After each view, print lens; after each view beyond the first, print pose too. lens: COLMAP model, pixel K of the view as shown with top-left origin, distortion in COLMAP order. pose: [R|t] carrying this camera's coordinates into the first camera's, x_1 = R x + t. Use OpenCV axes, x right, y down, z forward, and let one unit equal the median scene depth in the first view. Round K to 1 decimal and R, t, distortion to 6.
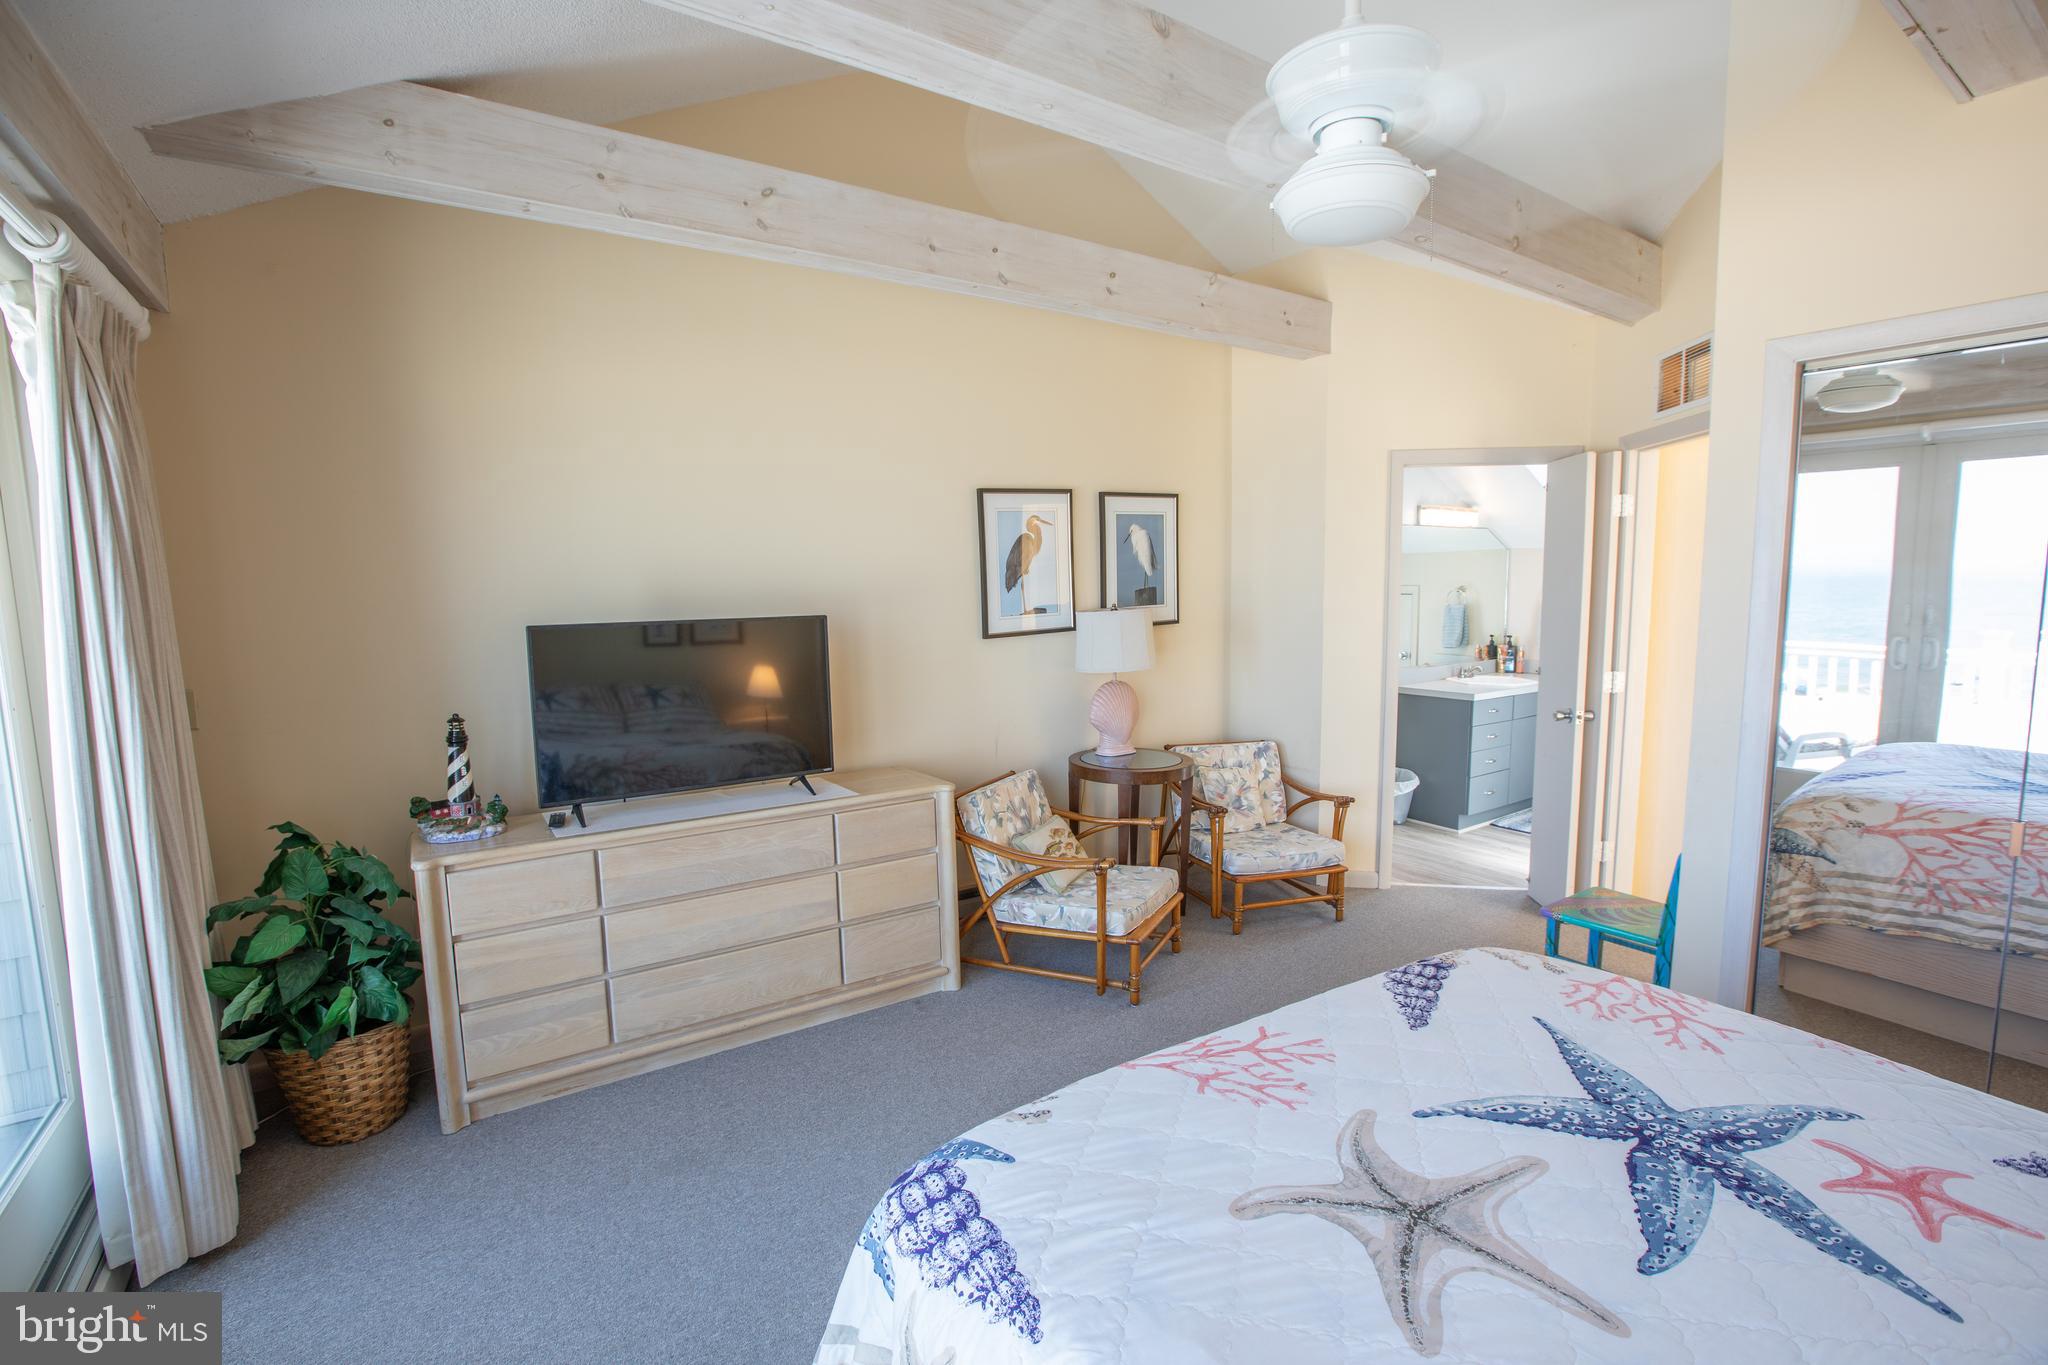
lens RADIAL K [[921.9, 0, 1014.0], [0, 921.9, 684.2], [0, 0, 1]] dist [-0.062930, 0.024924]
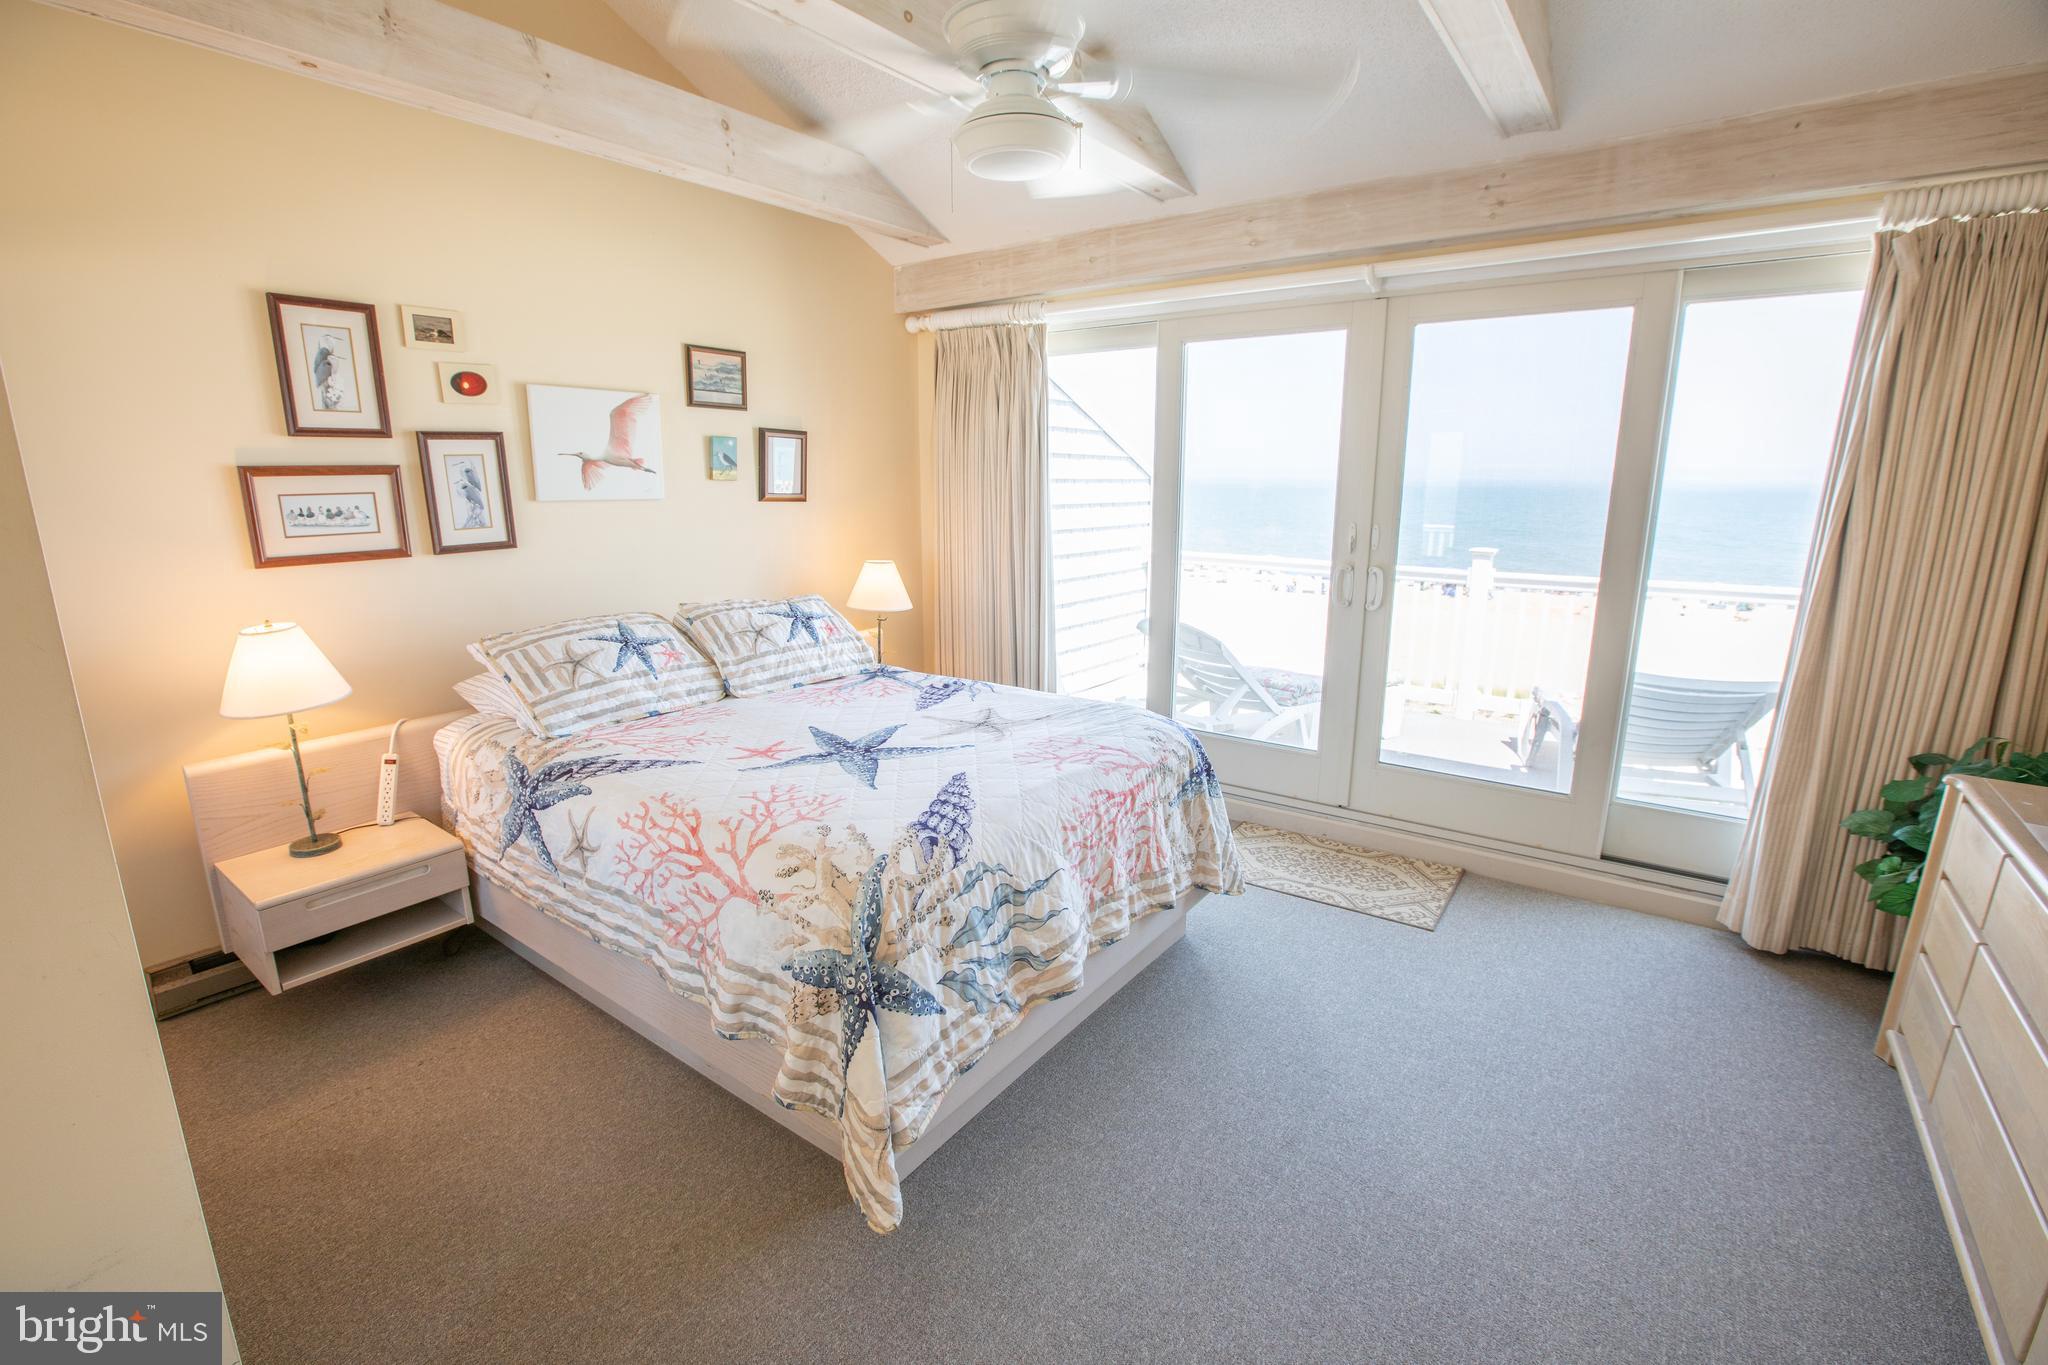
lens RADIAL K [[921.9, 0, 1014.0], [0, 921.9, 684.2], [0, 0, 1]] dist [-0.062930, 0.024924]
pose [[-0.943570, 0.089183, -0.318938, 0.389204], [-0.023256, 0.942837, 0.332442, -0.124746], [0.330354, 0.321099, -0.887559, 1.086654]]
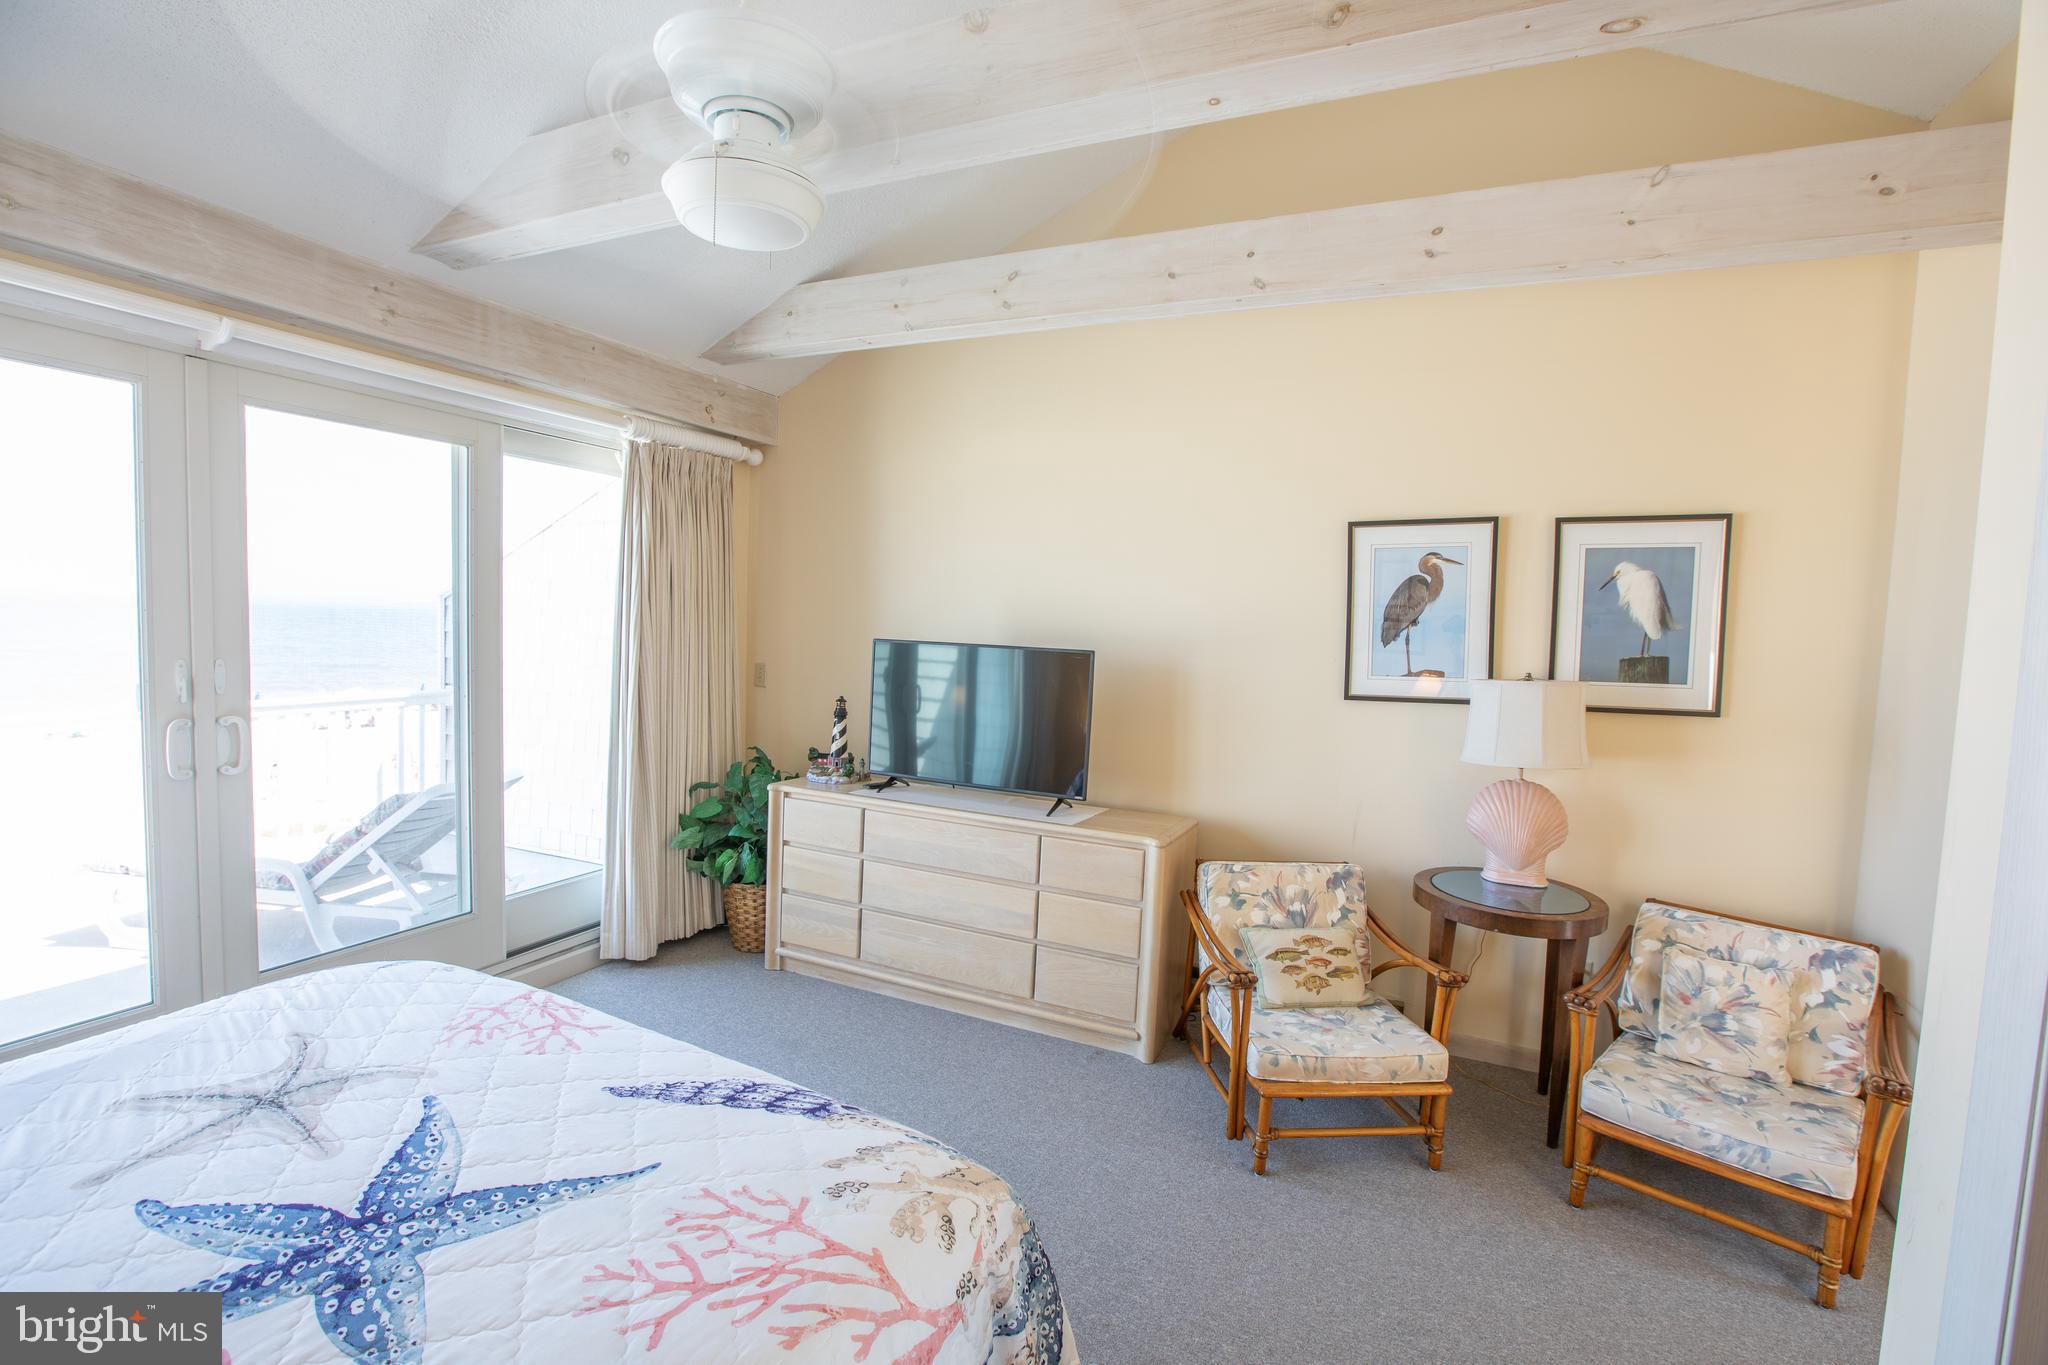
lens RADIAL K [[921.9, 0, 1014.0], [0, 921.9, 684.2], [0, 0, 1]] dist [-0.062930, 0.024924]
pose [[0.516791, 0.093071, -0.851038, 0.647791], [-0.142243, 0.989591, 0.021847, -0.047791], [0.844212, 0.109764, 0.524650, 0.382802]]
